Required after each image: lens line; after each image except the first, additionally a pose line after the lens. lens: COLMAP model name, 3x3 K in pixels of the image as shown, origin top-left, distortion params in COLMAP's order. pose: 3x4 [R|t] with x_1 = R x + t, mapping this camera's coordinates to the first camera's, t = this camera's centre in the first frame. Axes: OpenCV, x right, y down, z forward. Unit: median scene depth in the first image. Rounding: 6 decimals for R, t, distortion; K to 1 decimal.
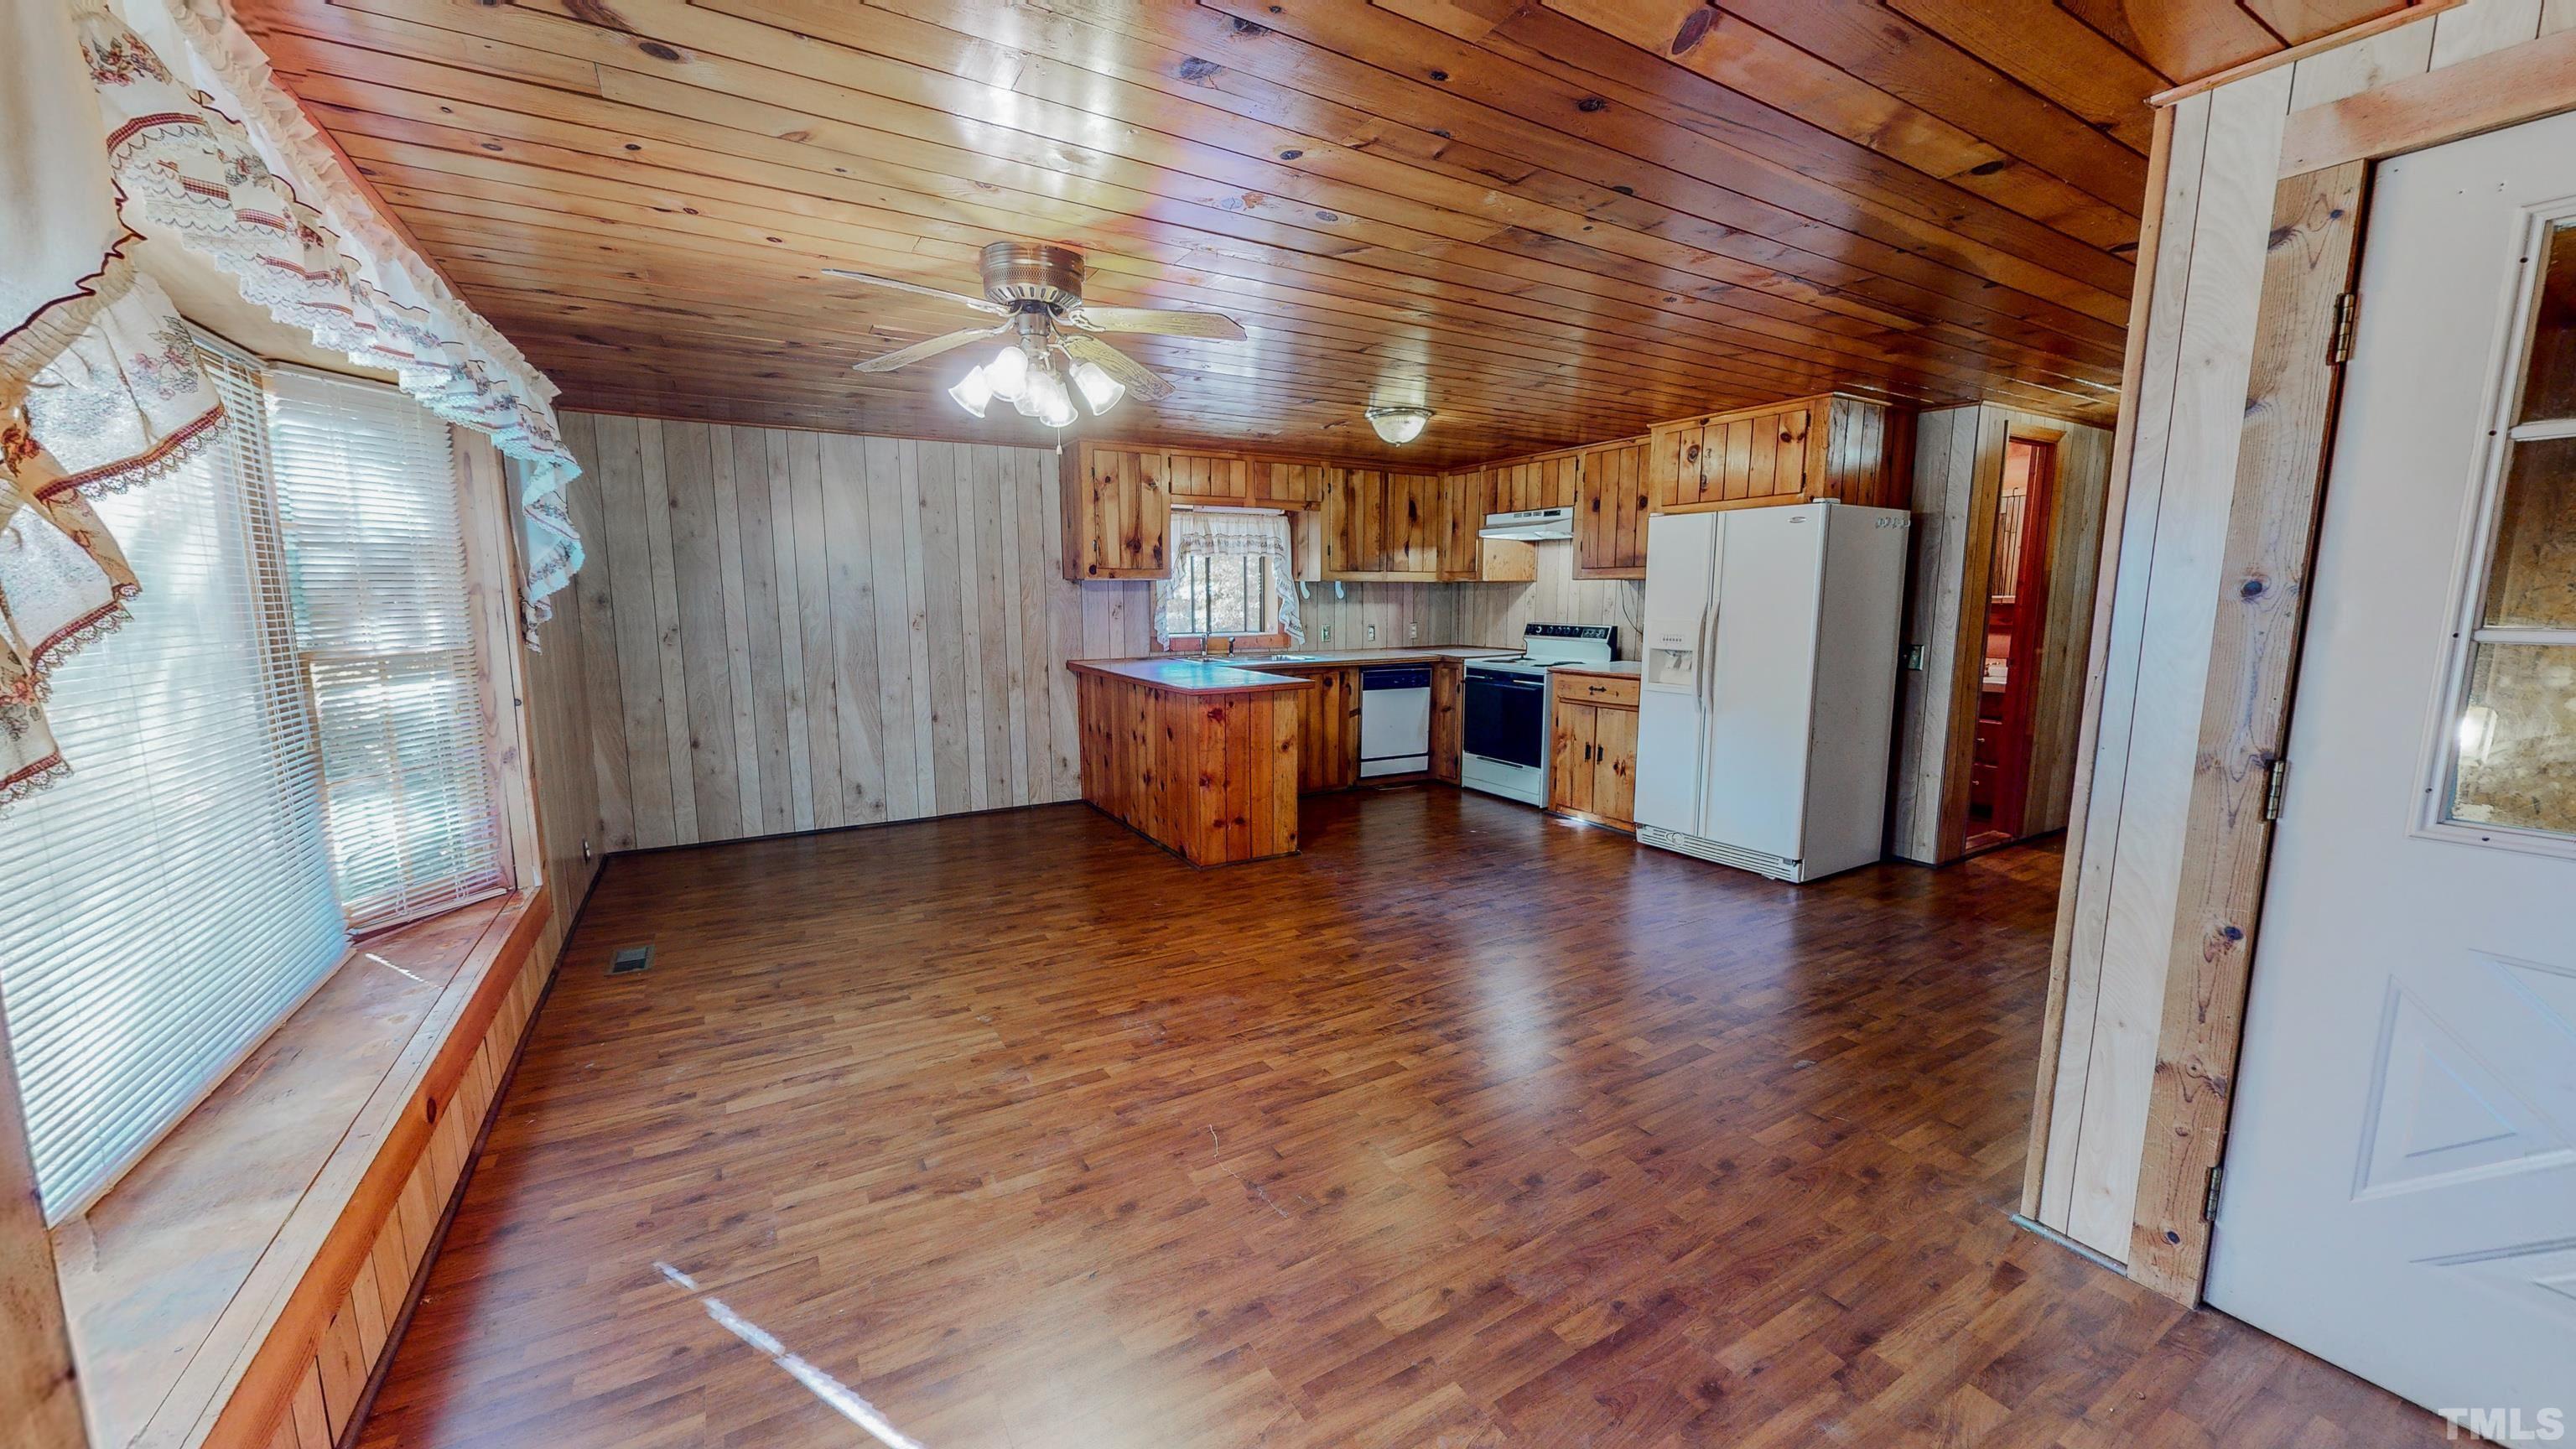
lens RADIAL K [[943.8, 0, 1287.7], [0, 943.8, 728.4], [0, 0, 1]] dist [0.000092, -0.000011]
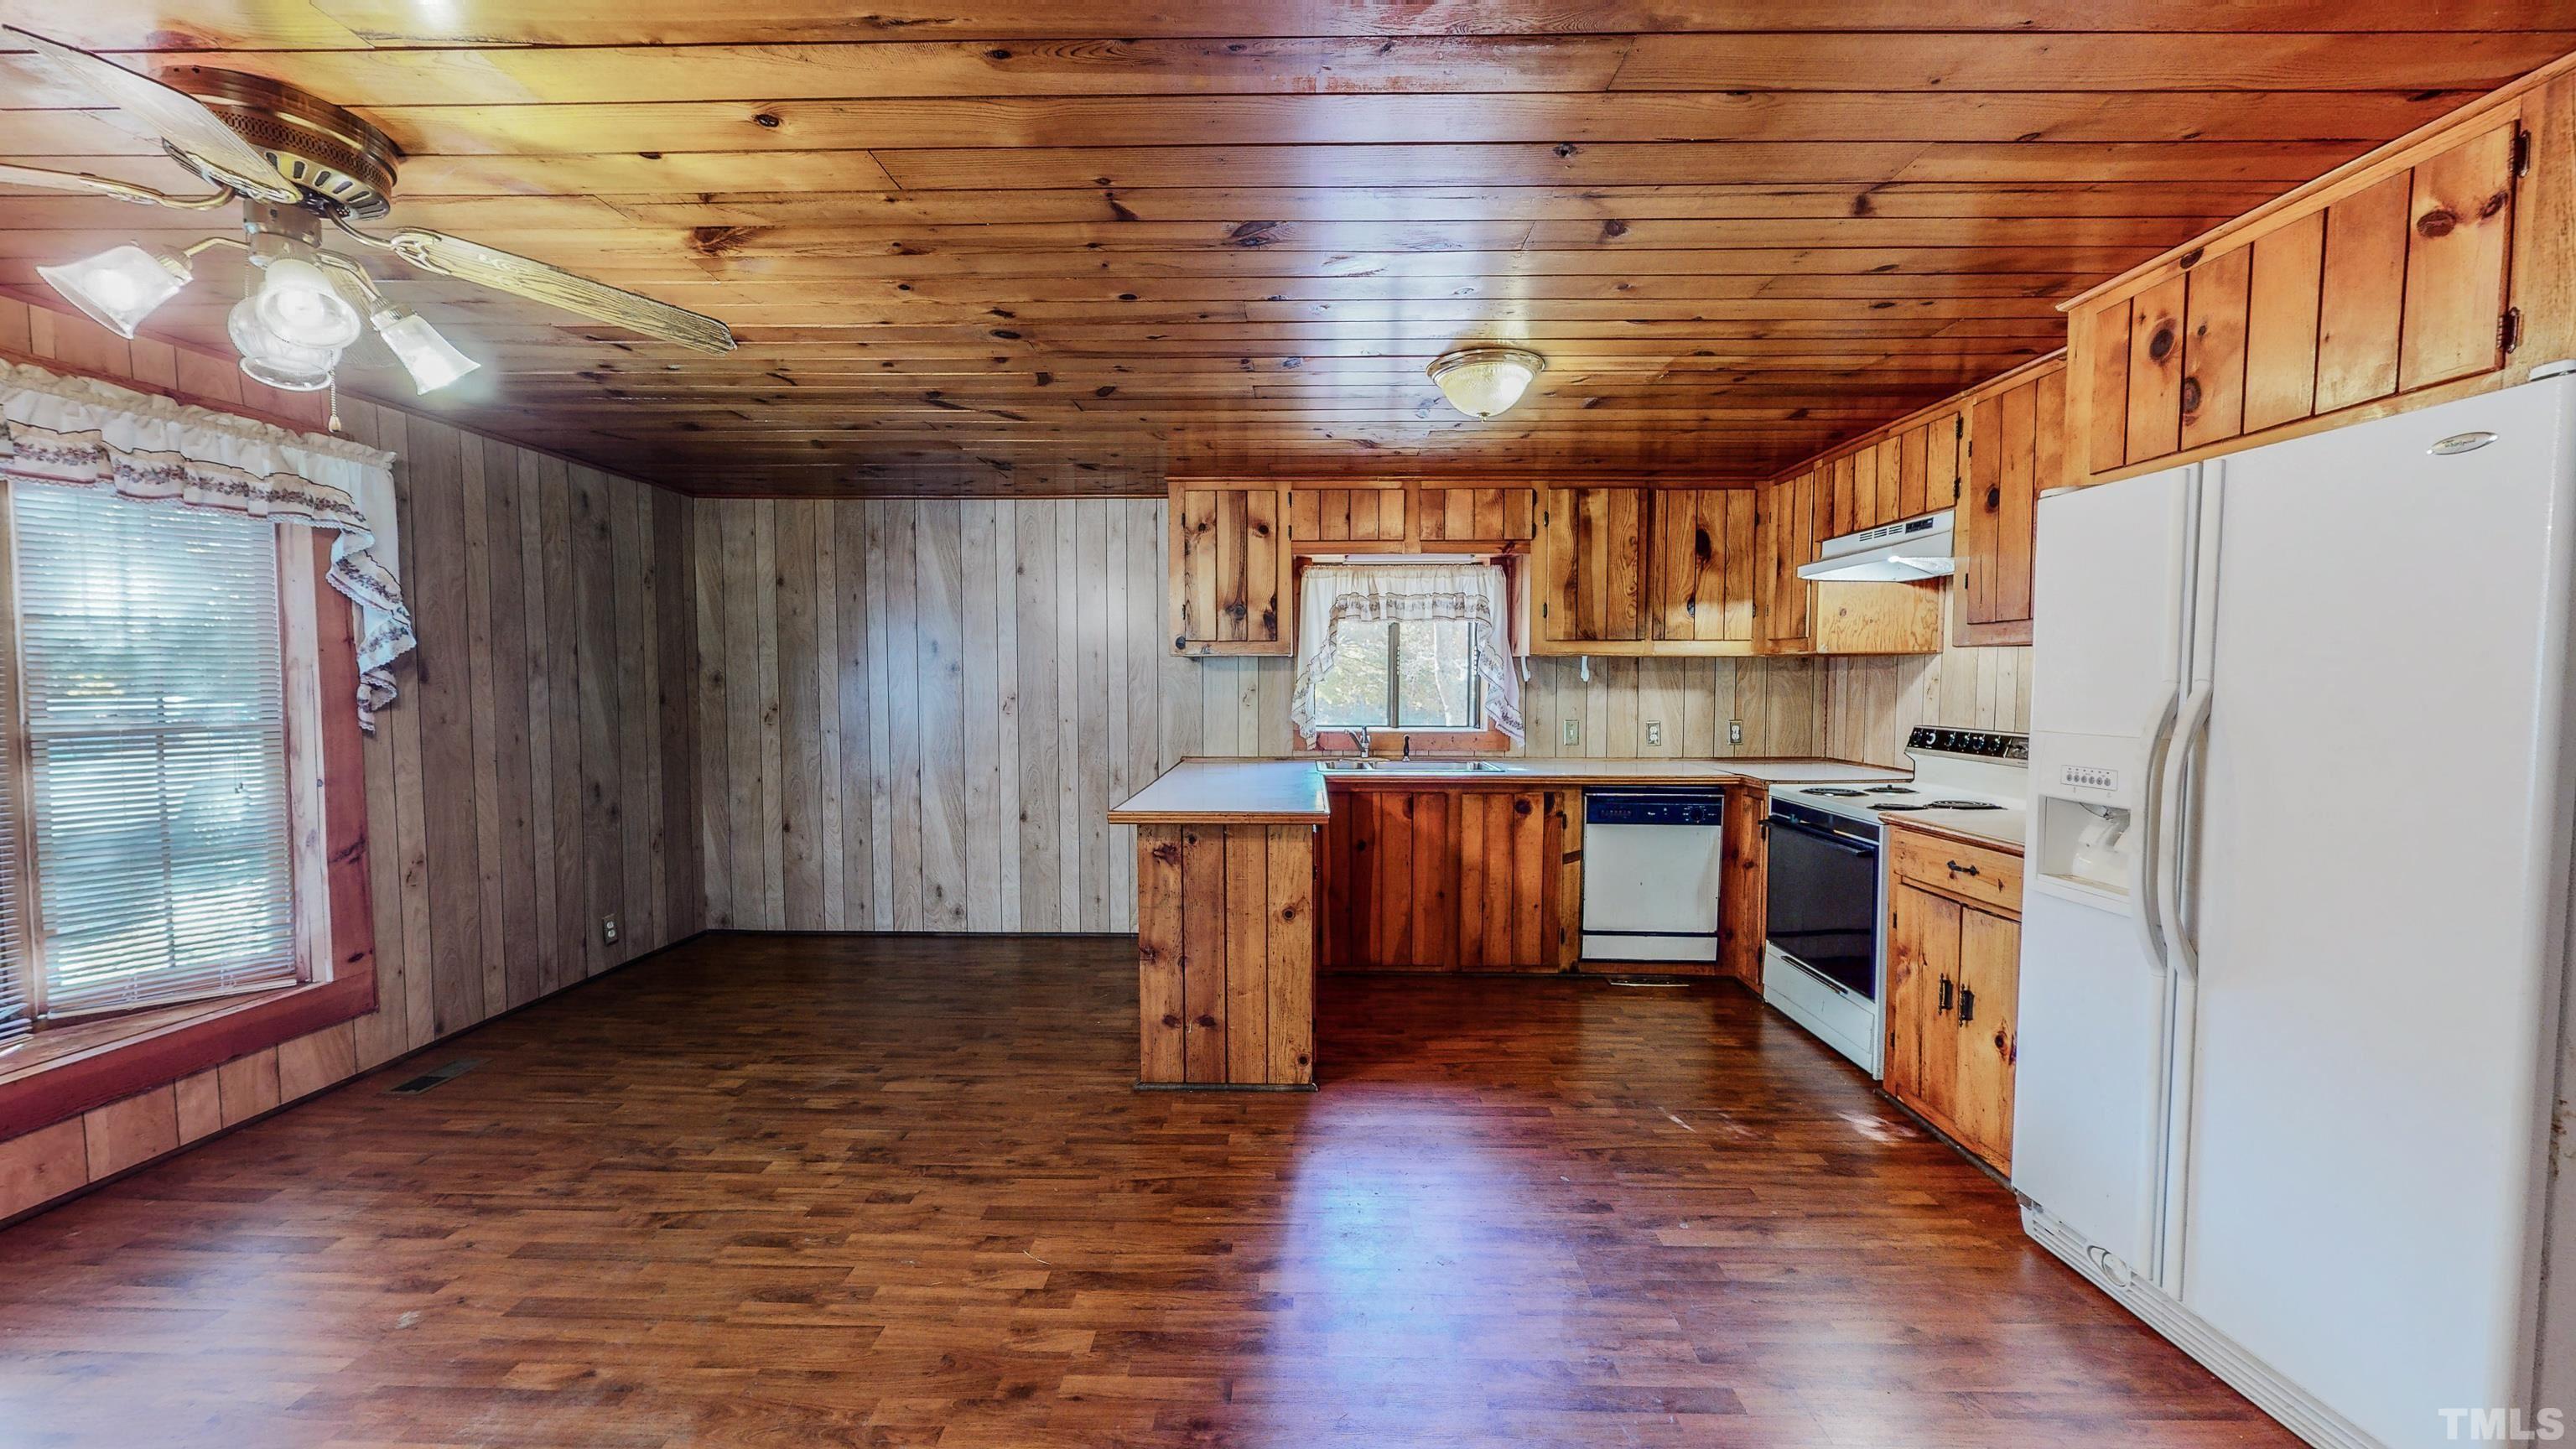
lens RADIAL K [[943.8, 0, 1287.7], [0, 943.8, 728.4], [0, 0, 1]] dist [0.000092, -0.000011]
pose [[0.849939, 0.030342, -0.526007, 0.282888], [-0.076989, 0.994777, -0.067020, -0.053264], [0.521226, 0.097460, 0.847835, 0.398635]]
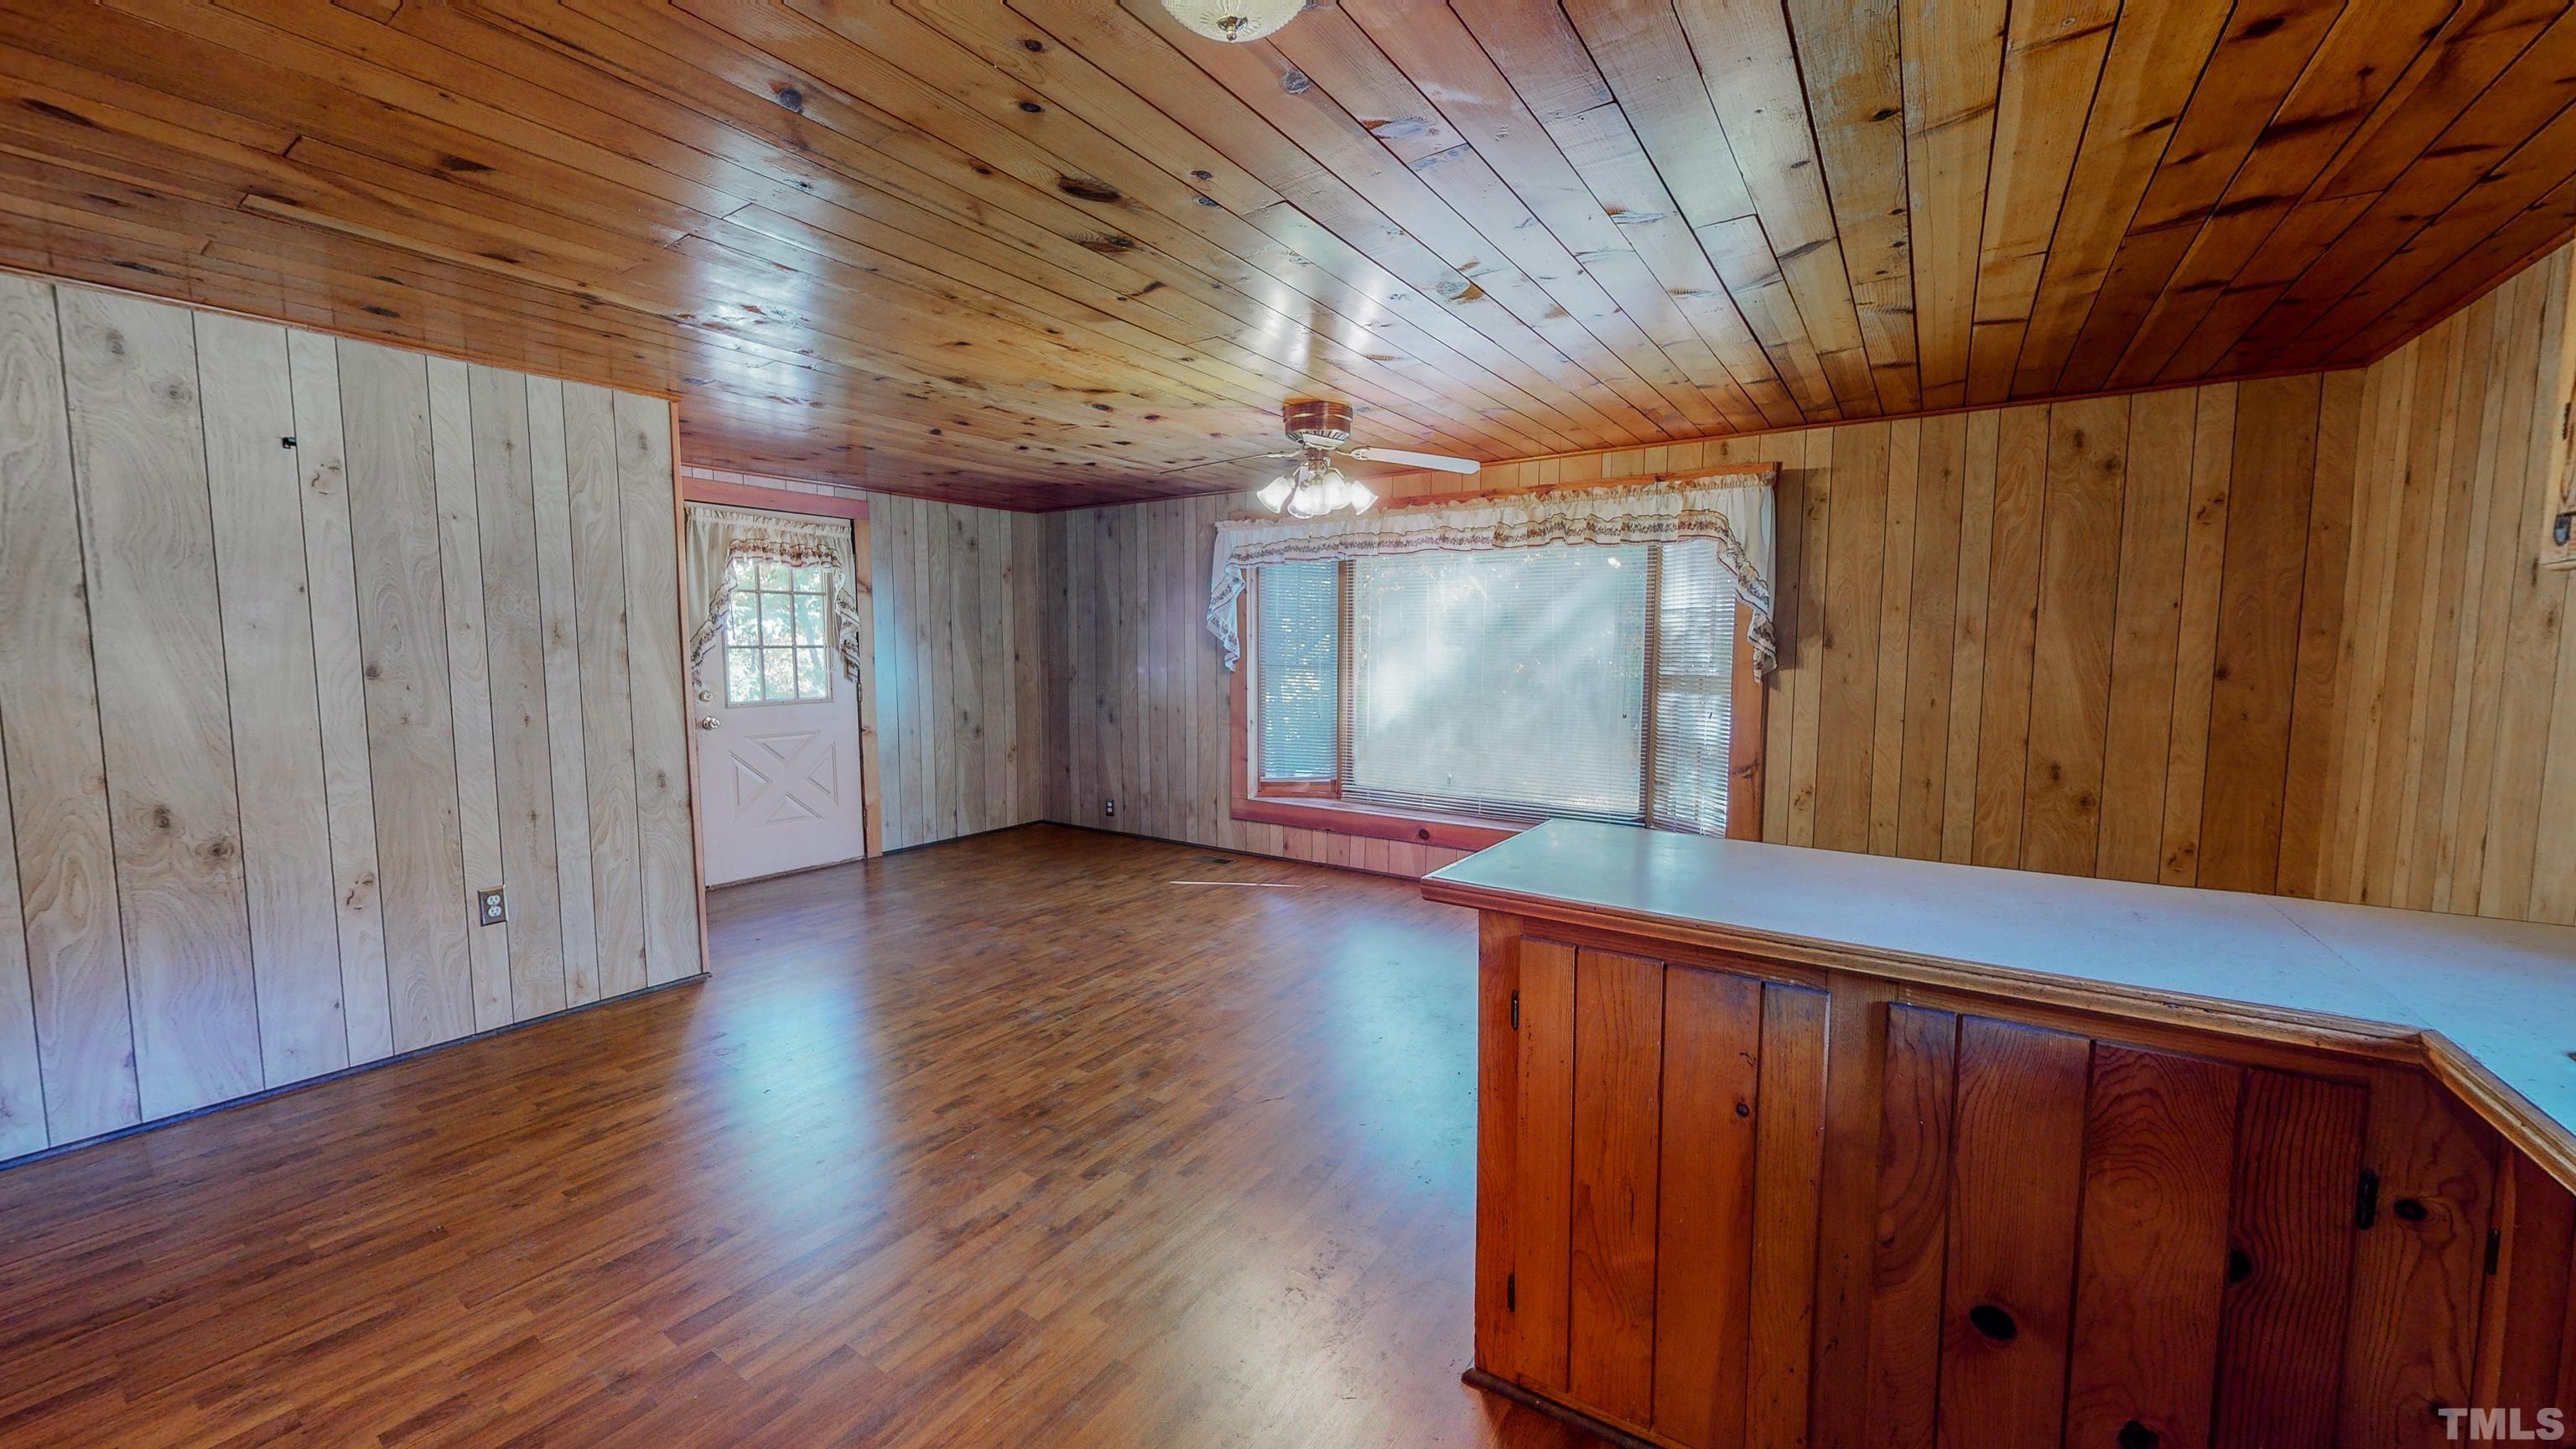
lens RADIAL K [[943.8, 0, 1287.7], [0, 943.8, 728.4], [0, 0, 1]] dist [0.000092, -0.000011]
pose [[-0.906305, 0.037618, -0.420946, 0.187509], [-0.059771, 0.974610, 0.215784, -0.151725], [0.418375, 0.220727, -0.881046, 1.099690]]
